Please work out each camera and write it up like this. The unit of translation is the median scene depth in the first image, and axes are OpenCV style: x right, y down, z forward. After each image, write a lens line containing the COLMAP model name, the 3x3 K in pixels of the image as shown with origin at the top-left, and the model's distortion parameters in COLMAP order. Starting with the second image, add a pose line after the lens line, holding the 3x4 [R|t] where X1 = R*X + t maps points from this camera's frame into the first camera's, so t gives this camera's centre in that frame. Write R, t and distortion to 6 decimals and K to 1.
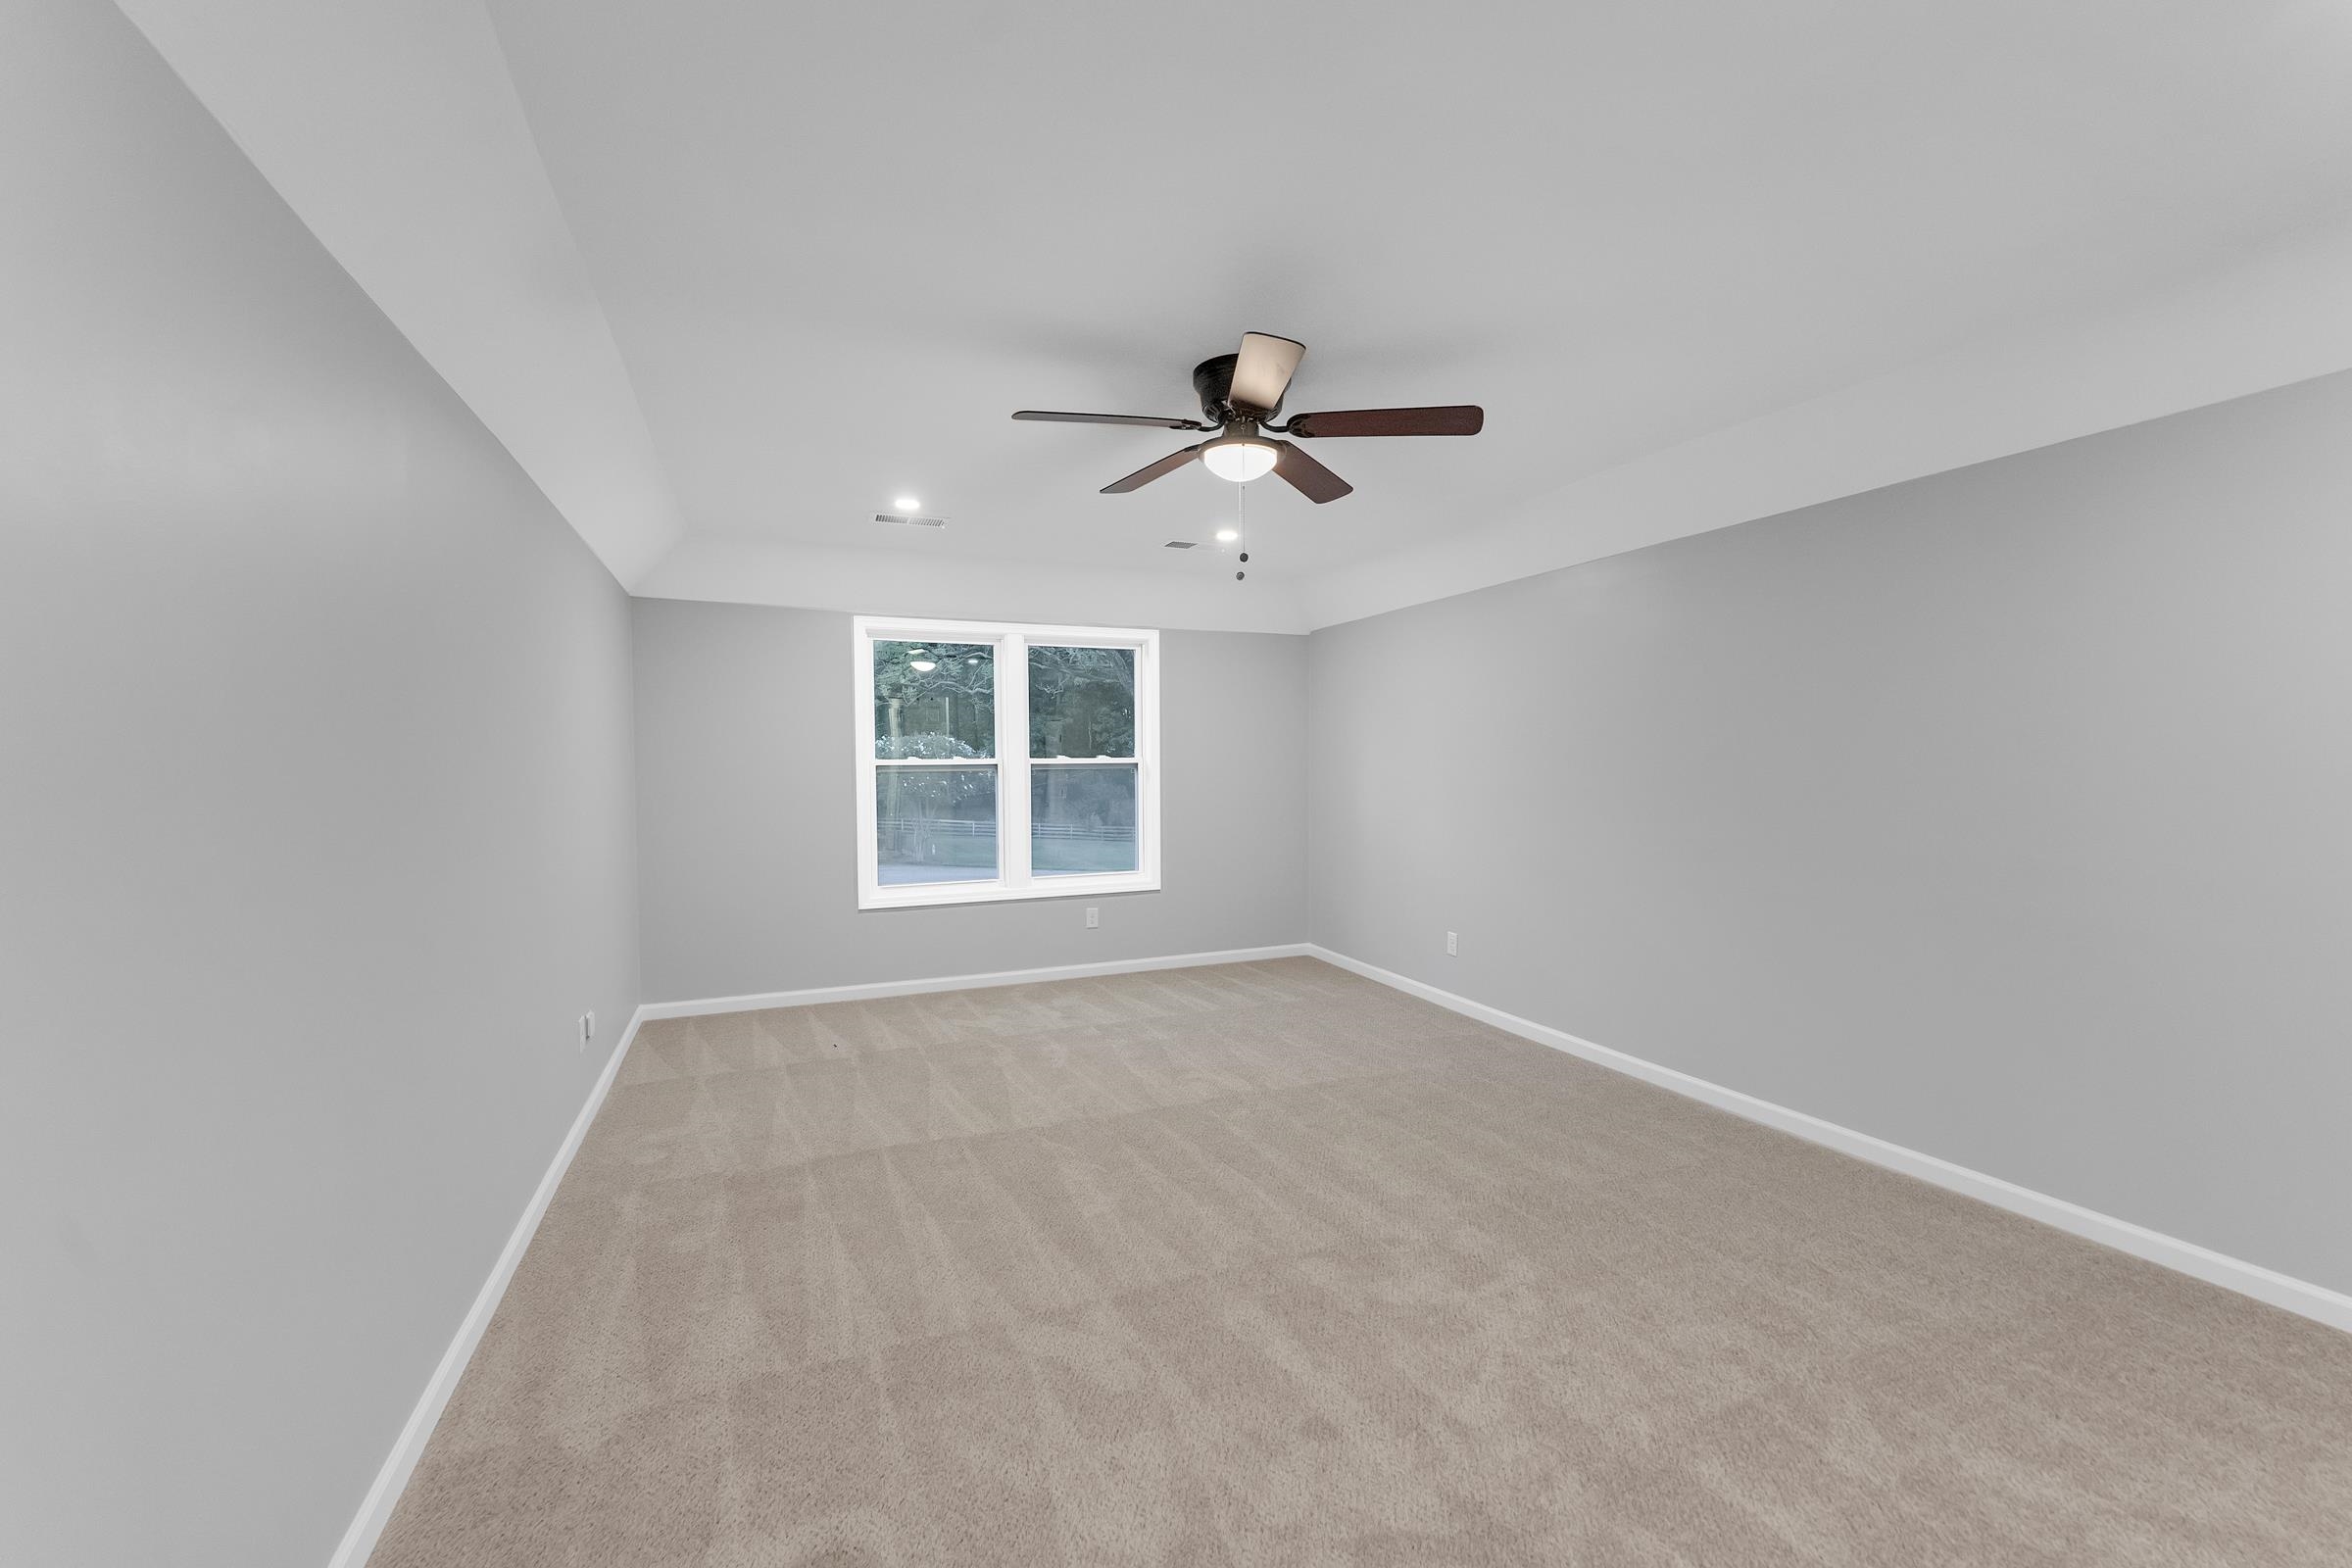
lens RADIAL K [[1063.2, 0, 1170.0], [0, 1063.2, 762.5], [0, 0, 1]] dist [0.002081, -0.000928]
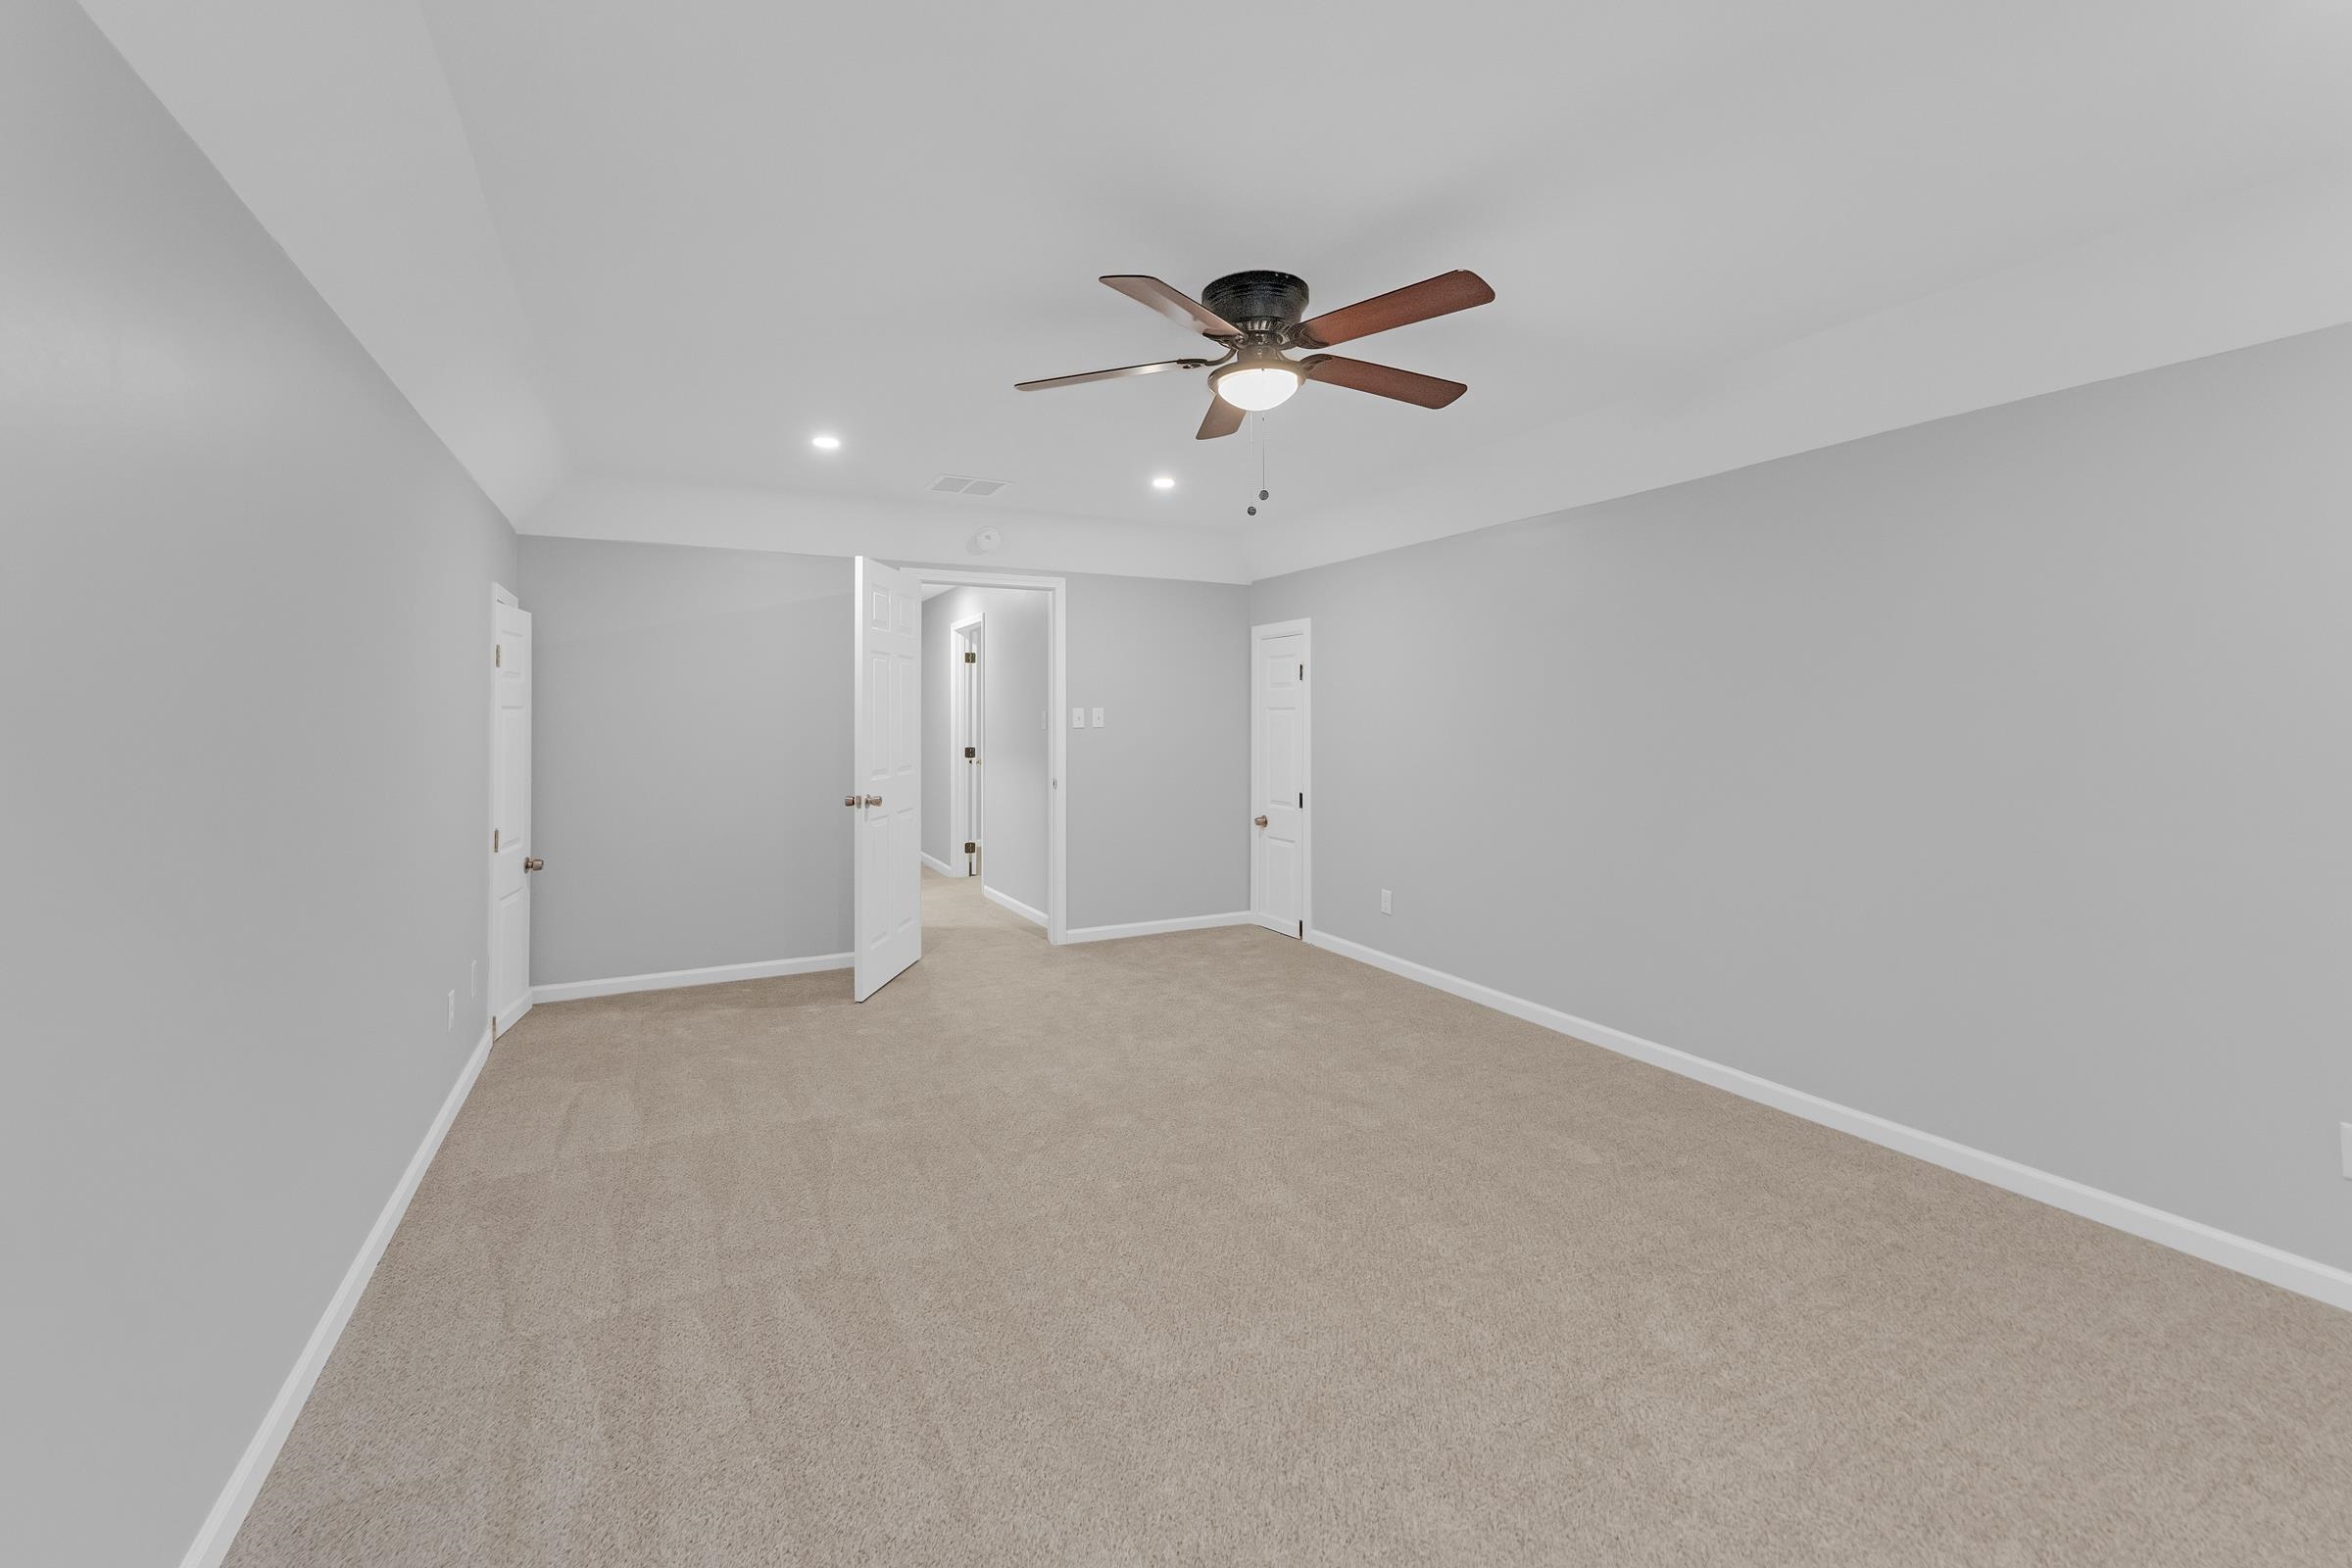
lens RADIAL K [[996.9, 0, 1146.0], [0, 996.9, 703.1], [0, 0, 1]] dist [-0.003132, -0.000687]
pose [[0.996523, 0.007058, 0.083023, -0.039344], [-0.005859, 0.999875, -0.014680, 0.000954], [-0.083116, 0.014142, 0.996439, 0.105635]]
